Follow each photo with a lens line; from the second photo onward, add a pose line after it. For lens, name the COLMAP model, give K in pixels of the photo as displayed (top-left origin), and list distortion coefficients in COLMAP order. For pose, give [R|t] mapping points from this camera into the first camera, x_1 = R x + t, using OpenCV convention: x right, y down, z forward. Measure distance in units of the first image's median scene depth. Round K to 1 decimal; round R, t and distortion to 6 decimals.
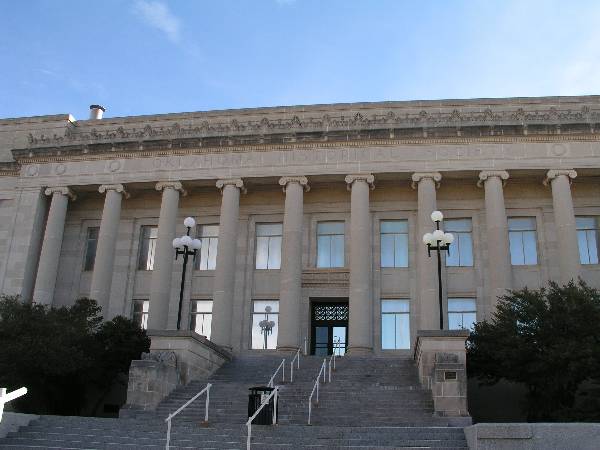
lens RADIAL K [[649.5, 0, 312.6], [0, 649.5, 210.6], [0, 0, 1]] dist [-0.136672, 0.000000]
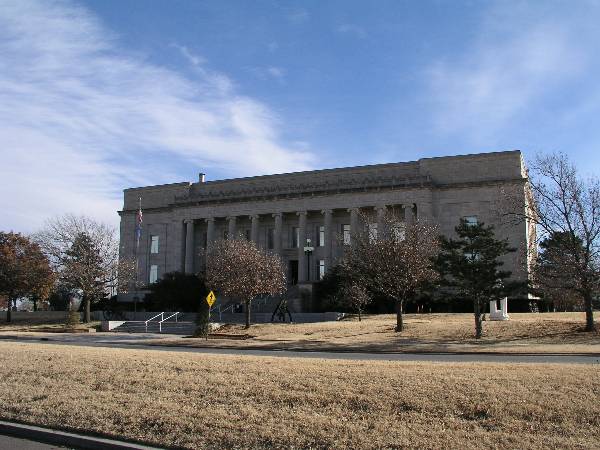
lens RADIAL K [[579.6, 0, 296.3], [0, 579.6, 226.8], [0, 0, 1]] dist [0.047723, 0.000000]
pose [[0.964950, -0.059361, -0.255634, 0.604942], [0.106321, 0.978989, 0.174002, -0.378053], [0.239934, -0.195082, 0.950986, -1.098077]]
